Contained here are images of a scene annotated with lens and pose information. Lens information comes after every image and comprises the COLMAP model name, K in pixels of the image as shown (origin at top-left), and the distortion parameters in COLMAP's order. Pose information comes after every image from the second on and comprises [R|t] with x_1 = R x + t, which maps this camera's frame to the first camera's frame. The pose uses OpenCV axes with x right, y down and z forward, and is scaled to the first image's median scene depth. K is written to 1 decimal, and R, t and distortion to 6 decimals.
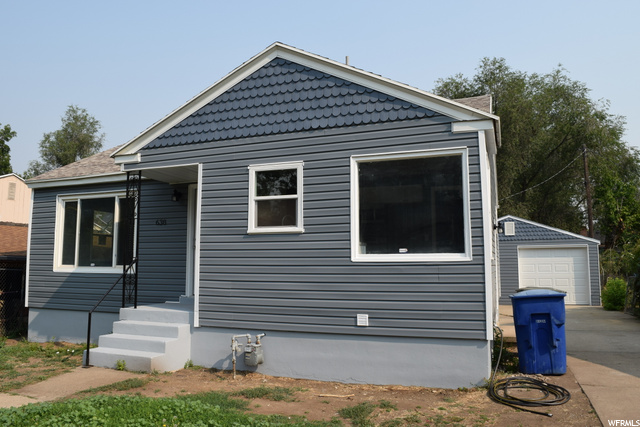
lens RADIAL K [[499.2, 0, 313.1], [0, 499.2, 213.0], [0, 0, 1]] dist [-0.089526, 0.014365]
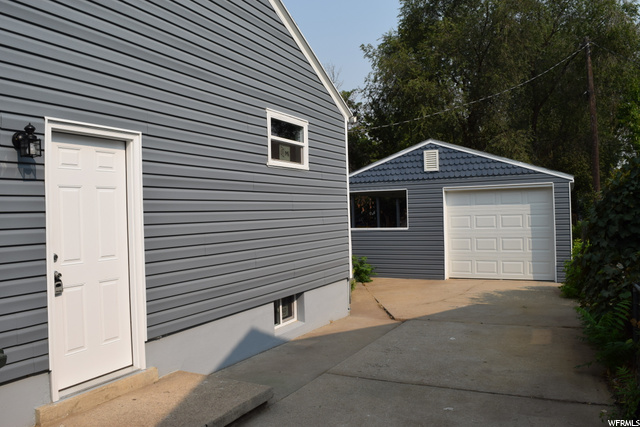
lens RADIAL K [[499.2, 0, 313.1], [0, 499.2, 213.0], [0, 0, 1]] dist [-0.089526, 0.014365]
pose [[0.993508, -0.024803, -0.111023, 0.058970], [0.036335, 0.994008, 0.103089, 0.005107], [0.107801, -0.106454, 0.988457, 0.063470]]
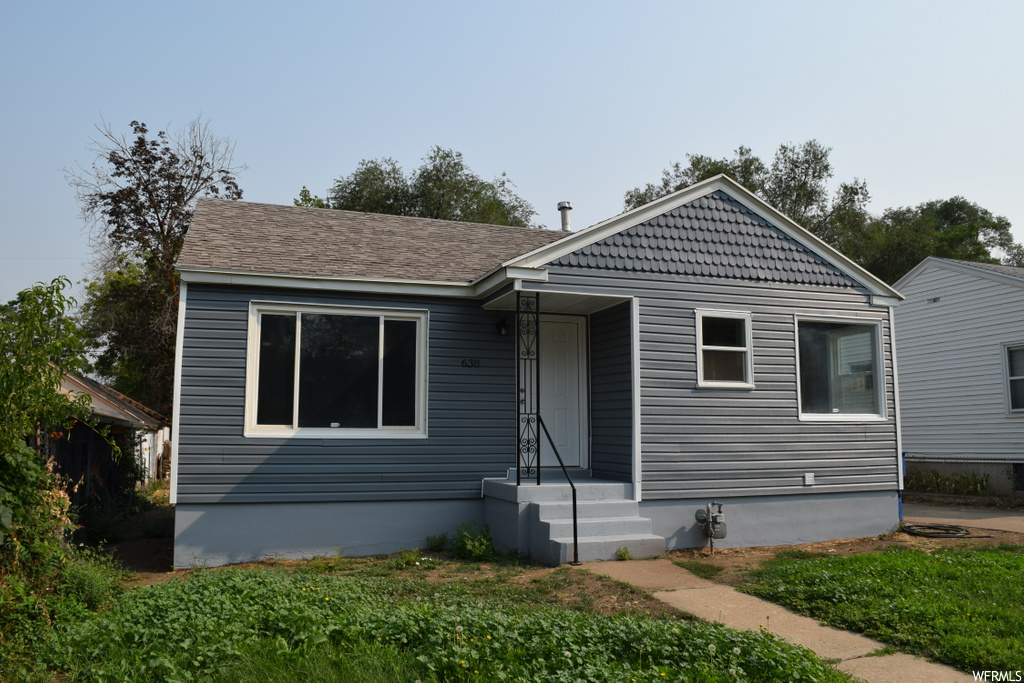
lens RADIAL K [[798.8, 0, 501.0], [0, 798.8, 340.7], [0, 0, 1]] dist [-0.089526, 0.014365]
pose [[0.765241, 0.078393, 0.638953, -1.282775], [-0.067080, 0.996865, -0.041967, 0.040930], [-0.640239, -0.010747, 0.768100, 0.163520]]
